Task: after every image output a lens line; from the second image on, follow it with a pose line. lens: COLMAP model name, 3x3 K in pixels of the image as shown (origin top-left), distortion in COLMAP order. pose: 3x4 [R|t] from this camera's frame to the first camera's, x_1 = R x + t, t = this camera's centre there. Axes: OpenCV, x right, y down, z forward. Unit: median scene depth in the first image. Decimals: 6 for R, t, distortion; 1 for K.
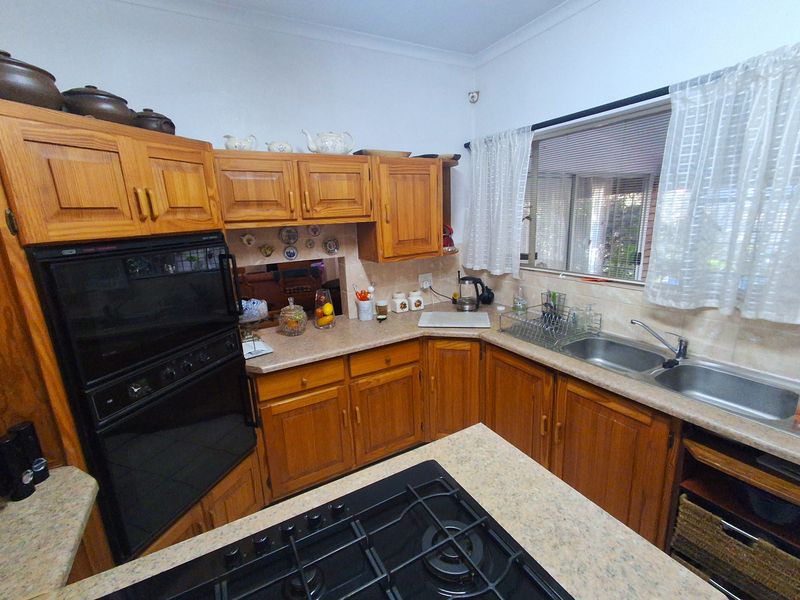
lens RADIAL K [[364.8, 0, 400.0], [0, 364.8, 300.0], [0, 0, 1]] dist [-0.000105, -0.000043]
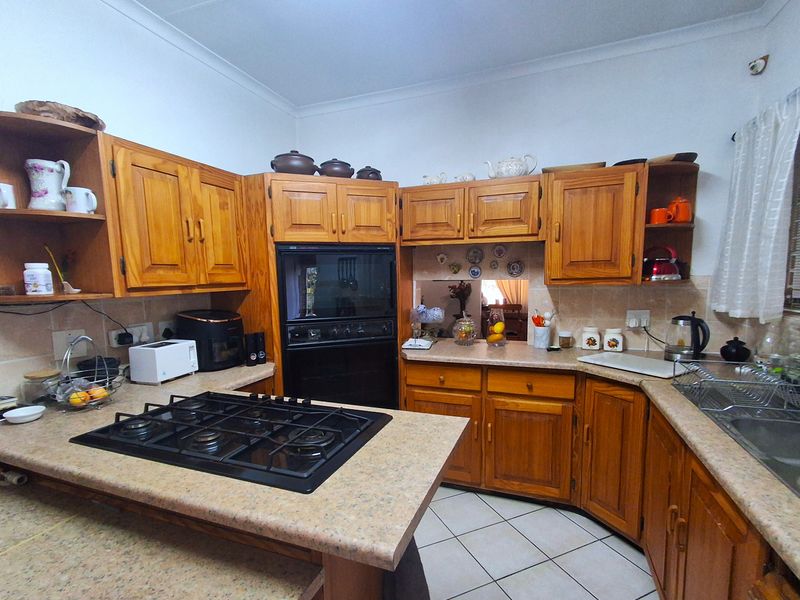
lens RADIAL K [[393.2, 0, 399.0], [0, 393.2, 319.5], [0, 0, 1]] dist [0.016008, 0.000364]
pose [[0.639485, 0.119183, -0.759509, 0.503092], [-0.190980, 0.981570, -0.006771, 0.069186], [0.744705, 0.149382, 0.650461, 0.075019]]
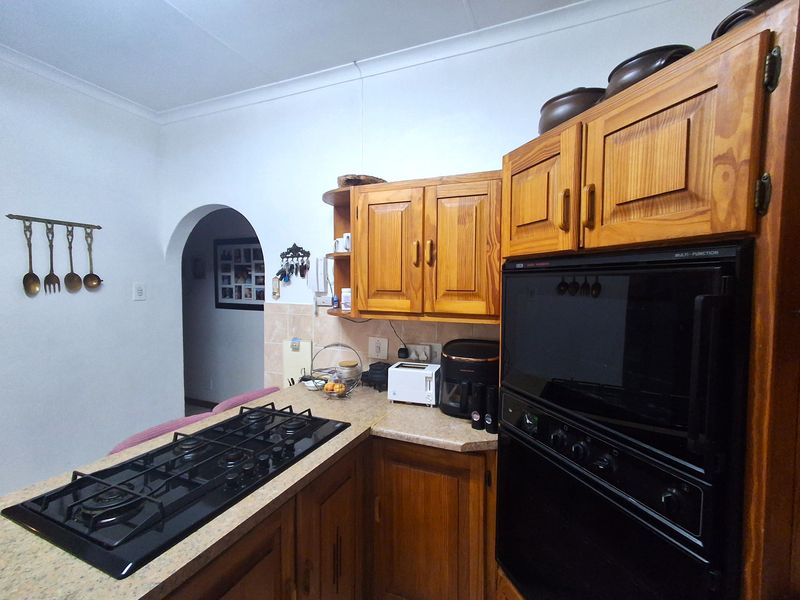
lens RADIAL K [[364.8, 0, 400.0], [0, 364.8, 300.0], [0, 0, 1]] dist [-0.000105, -0.000043]
pose [[-0.791421, 0.063069, -0.608009, 0.030783], [-0.121787, 0.958453, 0.257945, -0.136212], [0.599016, 0.278191, -0.750859, 0.820398]]
